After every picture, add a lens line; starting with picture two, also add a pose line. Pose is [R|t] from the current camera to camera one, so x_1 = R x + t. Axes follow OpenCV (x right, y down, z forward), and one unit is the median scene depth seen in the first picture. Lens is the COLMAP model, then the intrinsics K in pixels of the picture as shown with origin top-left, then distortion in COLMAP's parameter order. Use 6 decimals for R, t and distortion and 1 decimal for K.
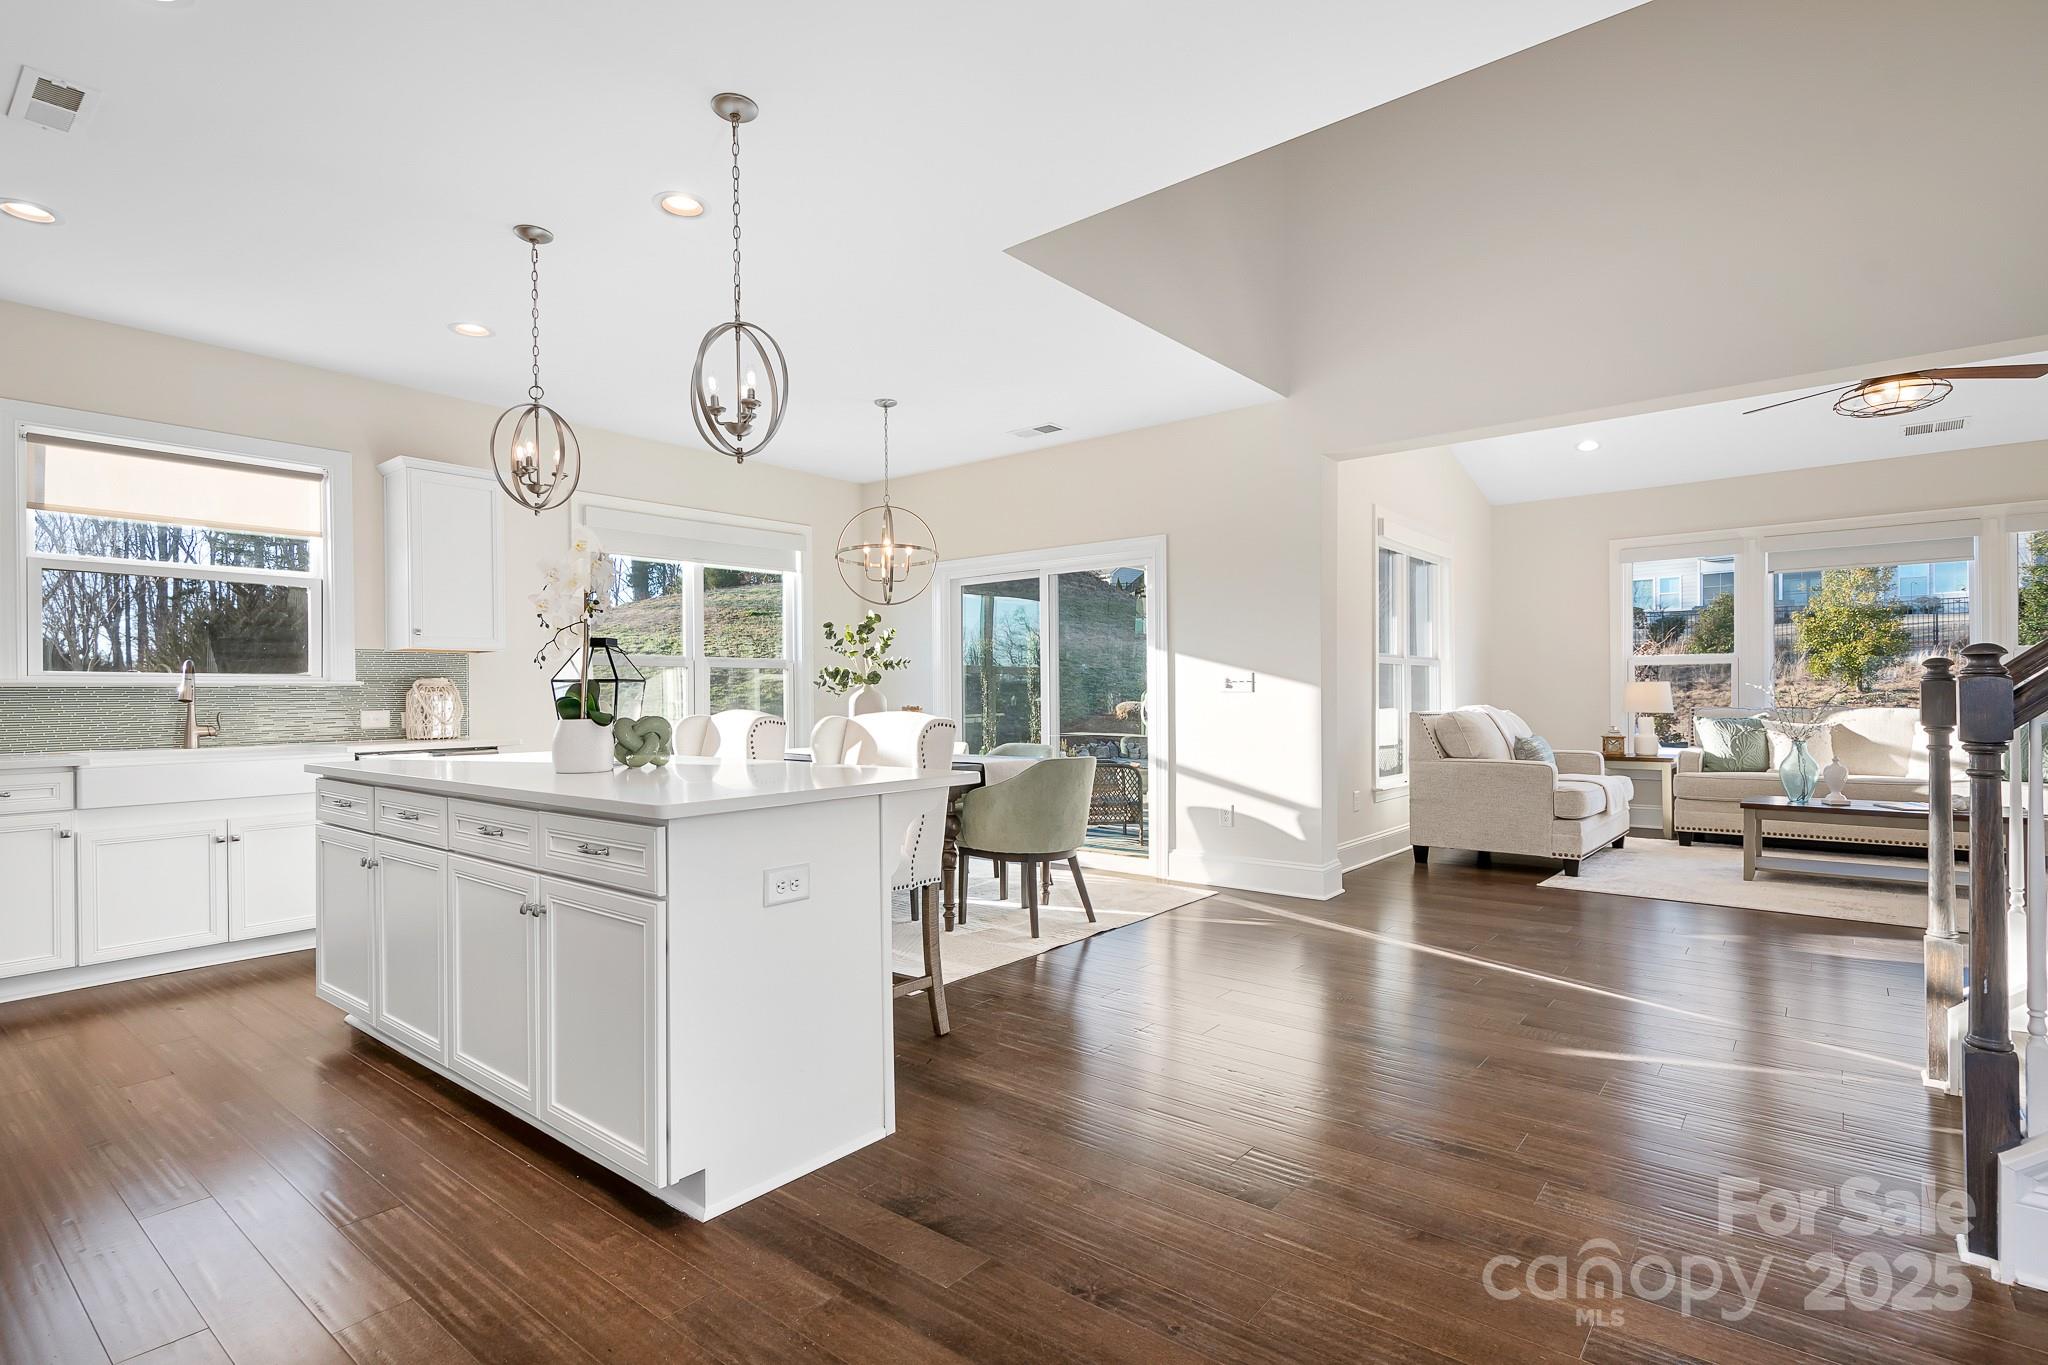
lens RADIAL K [[957.8, 0, 1025.7], [0, 957.8, 694.2], [0, 0, 1]] dist [0.009789, -0.002252]
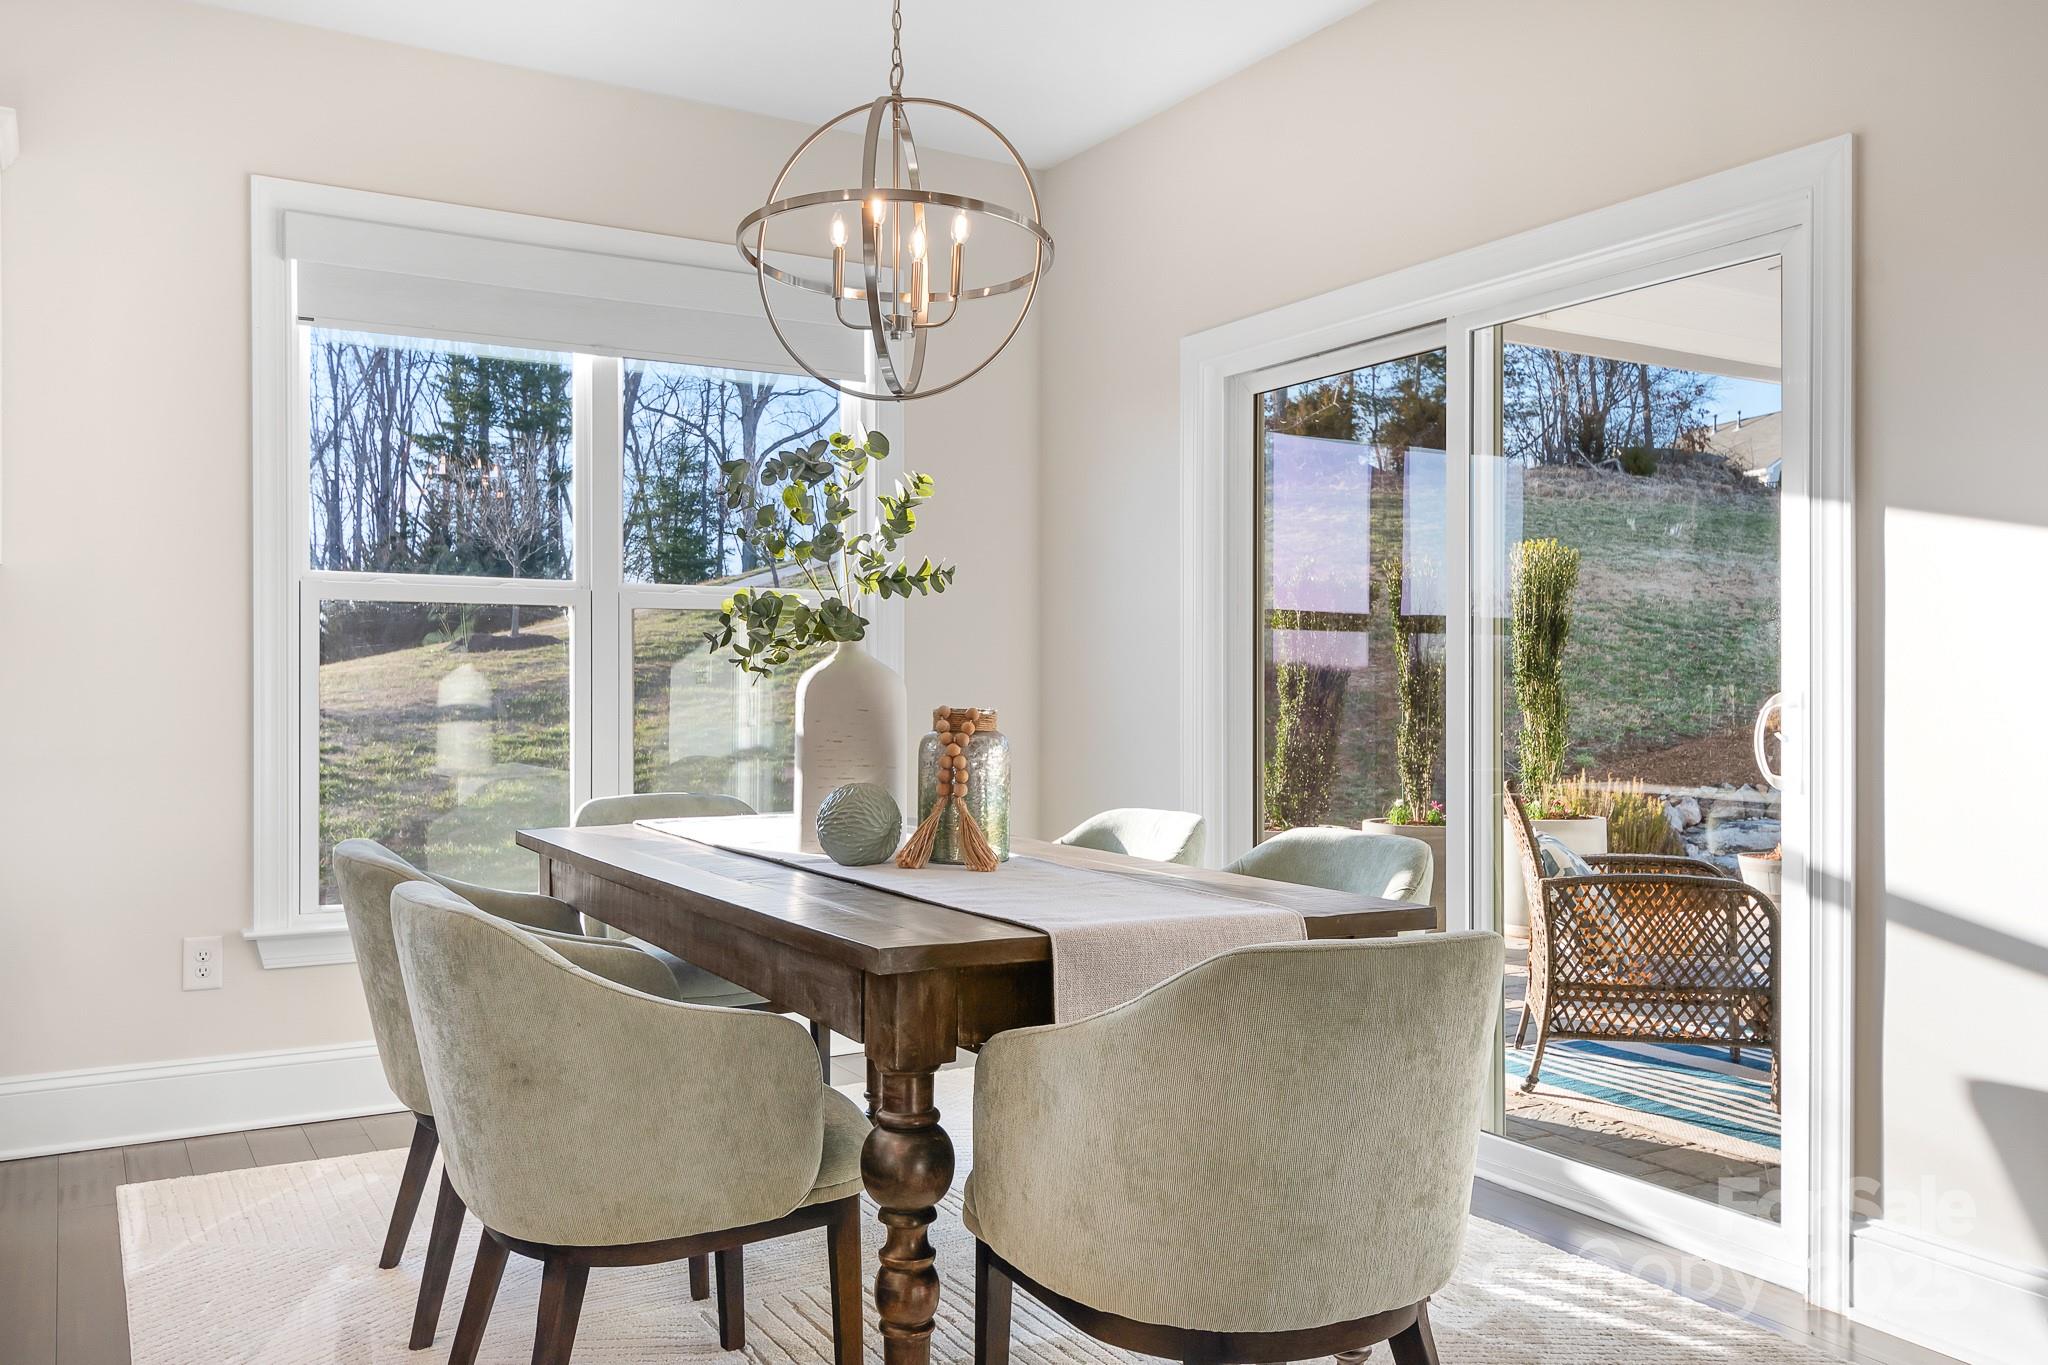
lens RADIAL K [[1568.2, 0, 1009.6], [0, 1568.2, 695.5], [0, 0, 1]] dist [0.102806, 0.005763]
pose [[0.946708, -0.002257, -0.322085, 0.078245], [0.003234, 0.999992, 0.002496, 0.009175], [0.322076, -0.003405, 0.946708, 0.558433]]
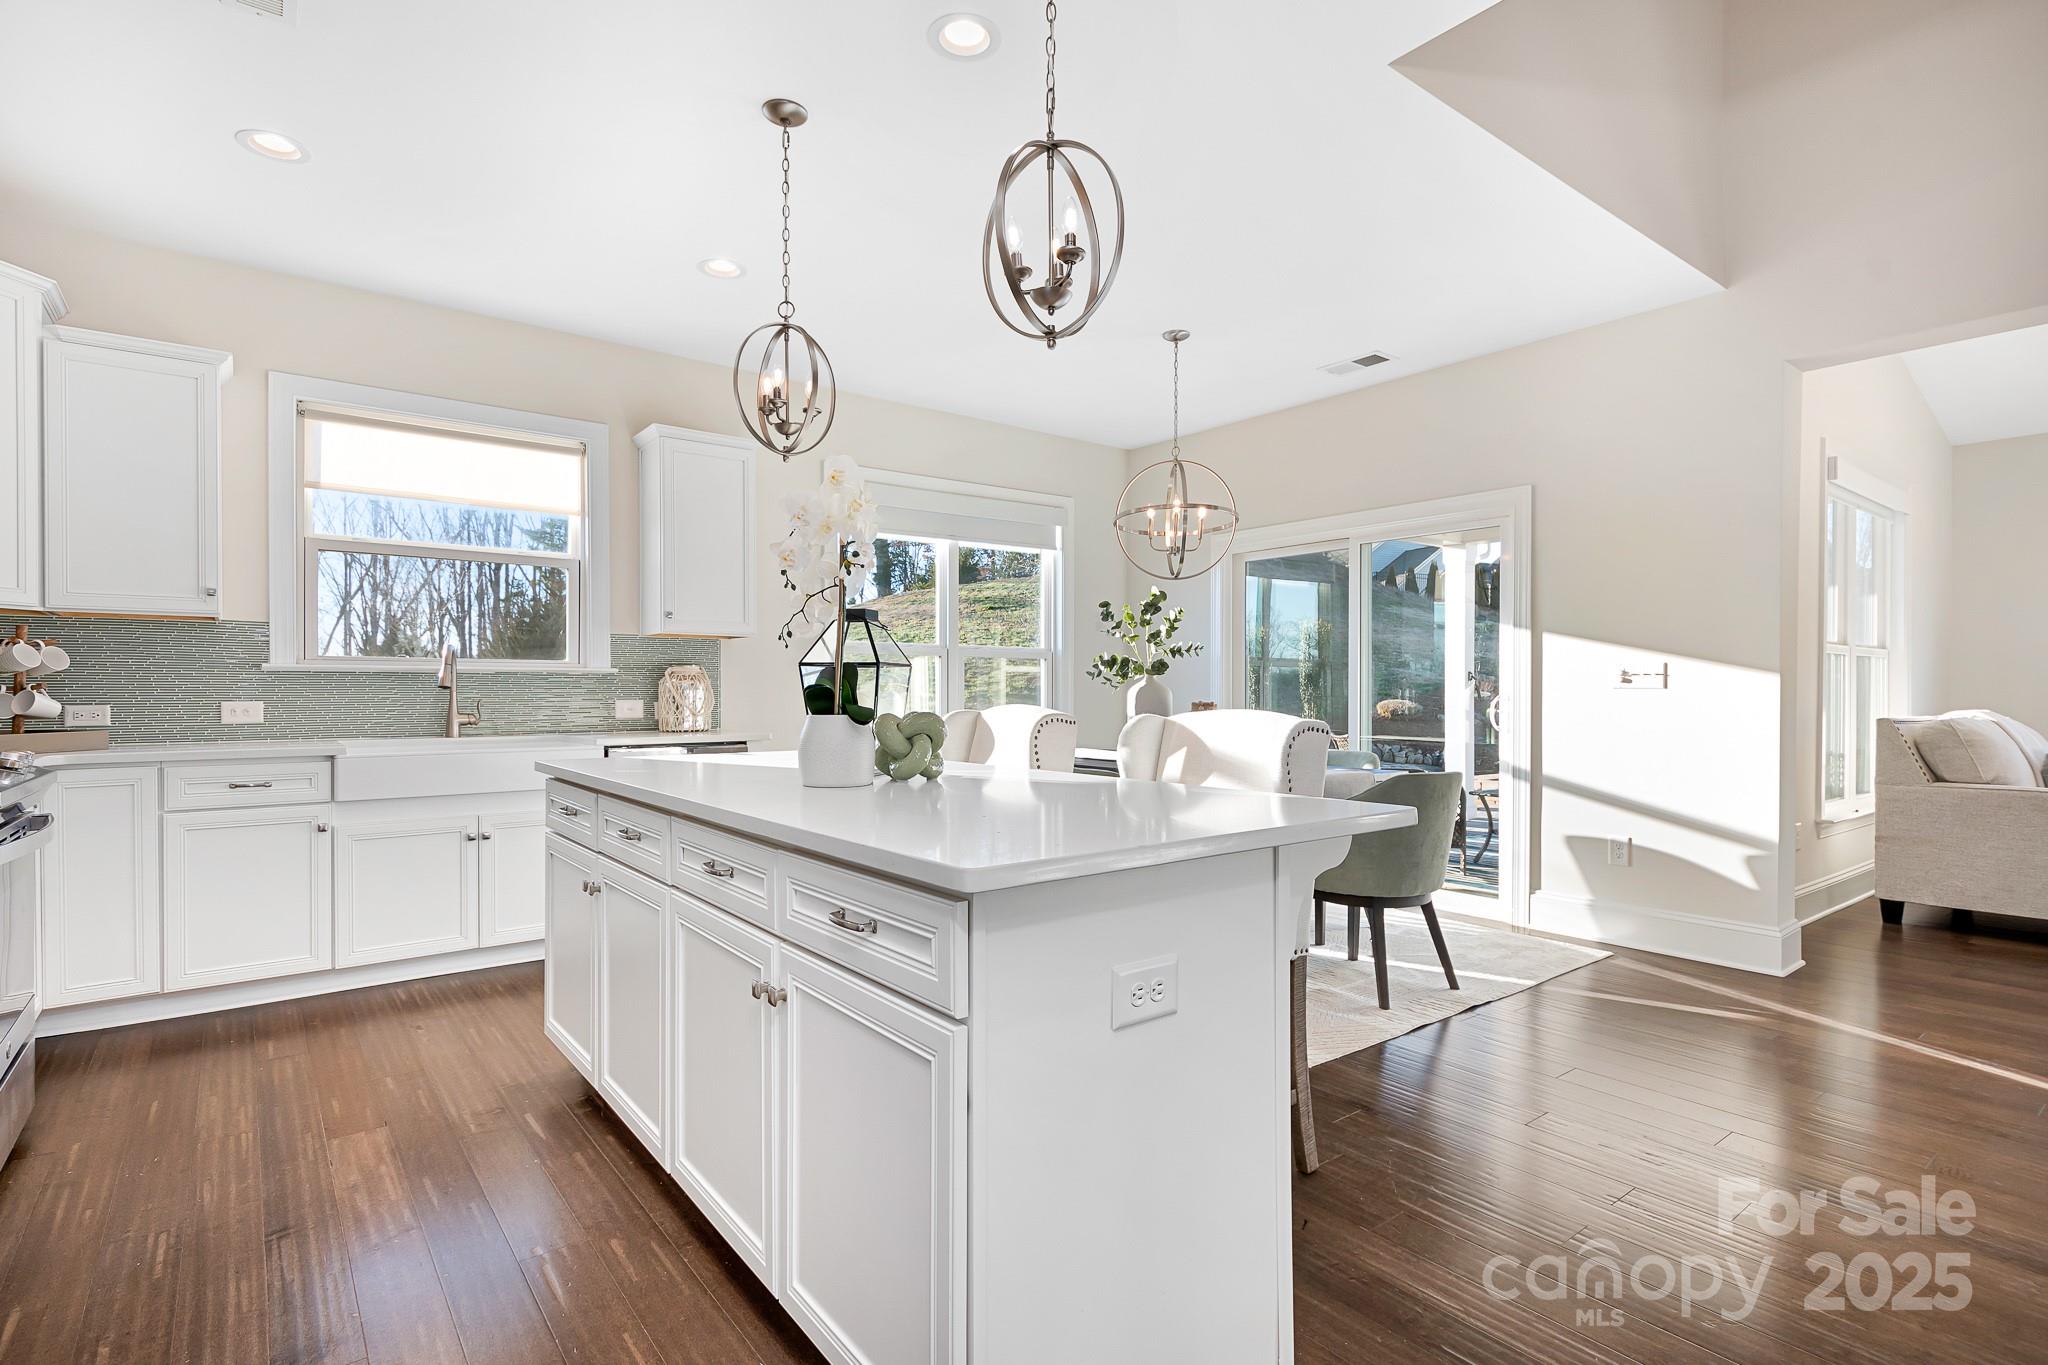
lens RADIAL K [[957.8, 0, 1035.0], [0, 957.8, 690.5], [0, 0, 1]] dist [0.009789, -0.002252]
pose [[0.975111, 0.009189, -0.221529, -0.088500], [-0.009021, 0.999958, 0.001768, 0.002898], [0.221536, 0.000274, 0.975152, 0.185884]]
